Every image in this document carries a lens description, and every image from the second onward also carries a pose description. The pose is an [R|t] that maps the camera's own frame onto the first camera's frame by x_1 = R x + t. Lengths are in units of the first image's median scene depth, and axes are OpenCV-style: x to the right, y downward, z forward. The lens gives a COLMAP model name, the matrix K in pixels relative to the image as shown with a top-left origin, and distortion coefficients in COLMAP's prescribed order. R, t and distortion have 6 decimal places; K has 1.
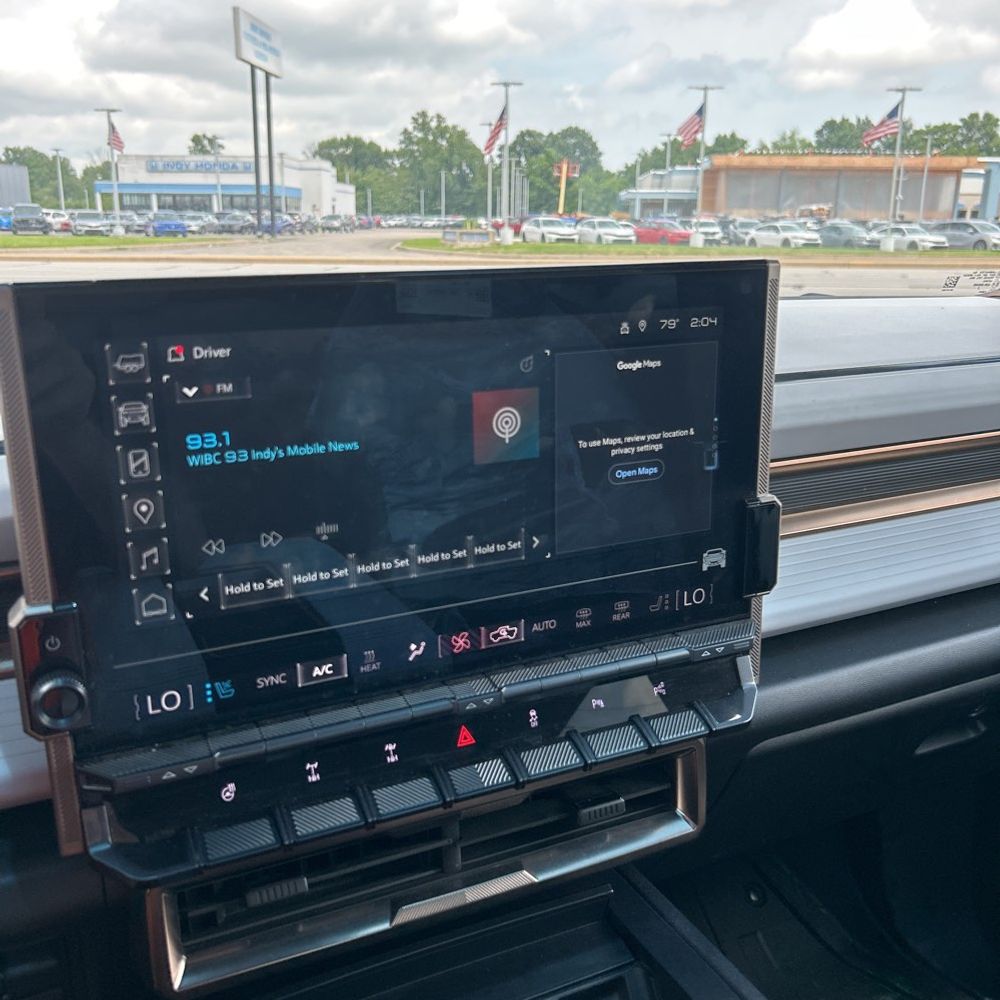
lens RADIAL K [[1011.0, 0, 496.6], [0, 1011.0, 504.9], [0, 0, 1]] dist [0.015315, 0.000000]
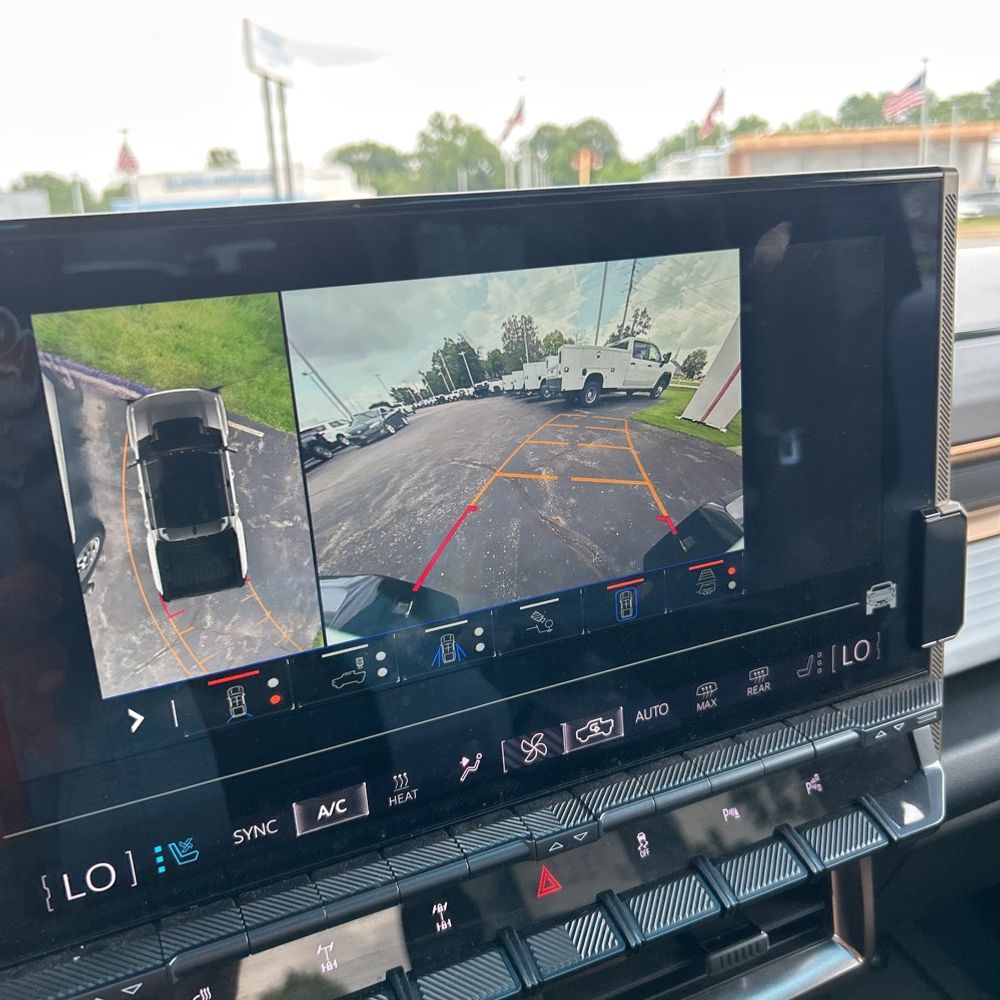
lens RADIAL K [[1011.0, 0, 499.5], [0, 1011.0, 494.2], [0, 0, 1]] dist [0.015315, 0.000000]
pose [[0.997890, -0.055685, -0.033394, -0.023587], [0.055325, 0.998401, -0.011627, -0.025019], [0.033988, 0.009755, 0.999375, 0.282419]]
